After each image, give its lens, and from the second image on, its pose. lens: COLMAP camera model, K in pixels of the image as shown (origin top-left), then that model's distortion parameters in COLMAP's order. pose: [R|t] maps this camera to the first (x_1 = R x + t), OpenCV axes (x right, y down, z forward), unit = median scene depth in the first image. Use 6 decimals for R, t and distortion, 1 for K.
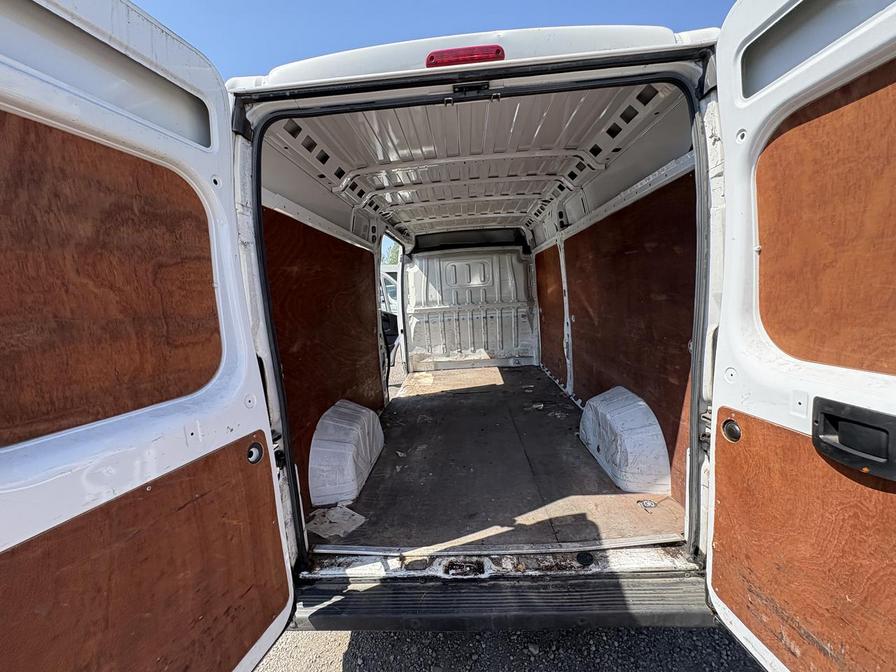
lens RADIAL K [[358.6, 0, 450.0], [0, 358.6, 339.1], [0, 0, 1]] dist [0.002537, 0.000181]
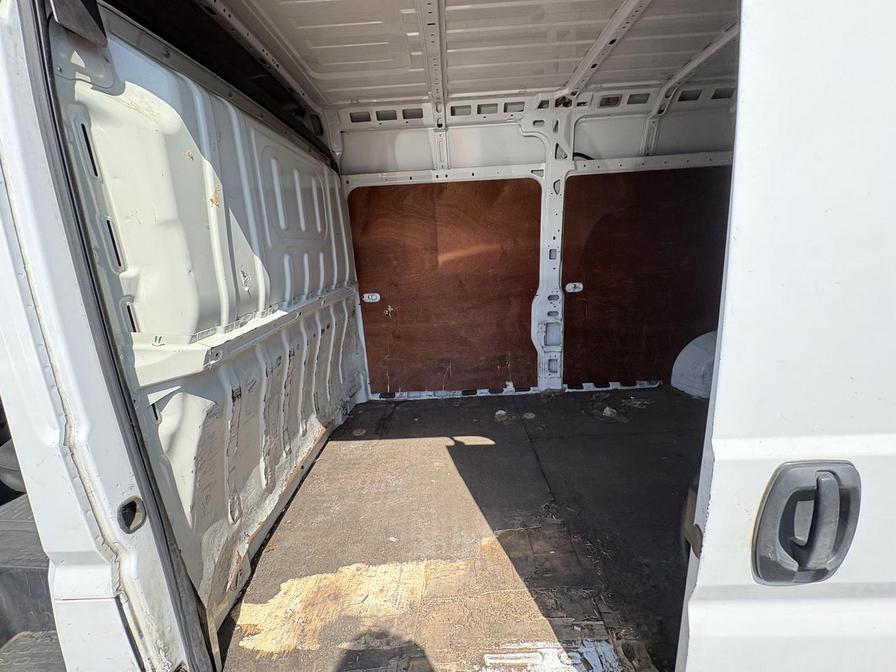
lens RADIAL K [[358.6, 0, 450.0], [0, 358.6, 339.1], [0, 0, 1]] dist [0.002537, 0.000181]
pose [[-0.043445, -0.193082, 0.980220, -0.976238], [0.178446, 0.963869, 0.197770, -0.354705], [-0.982990, 0.183509, -0.007421, 3.069672]]
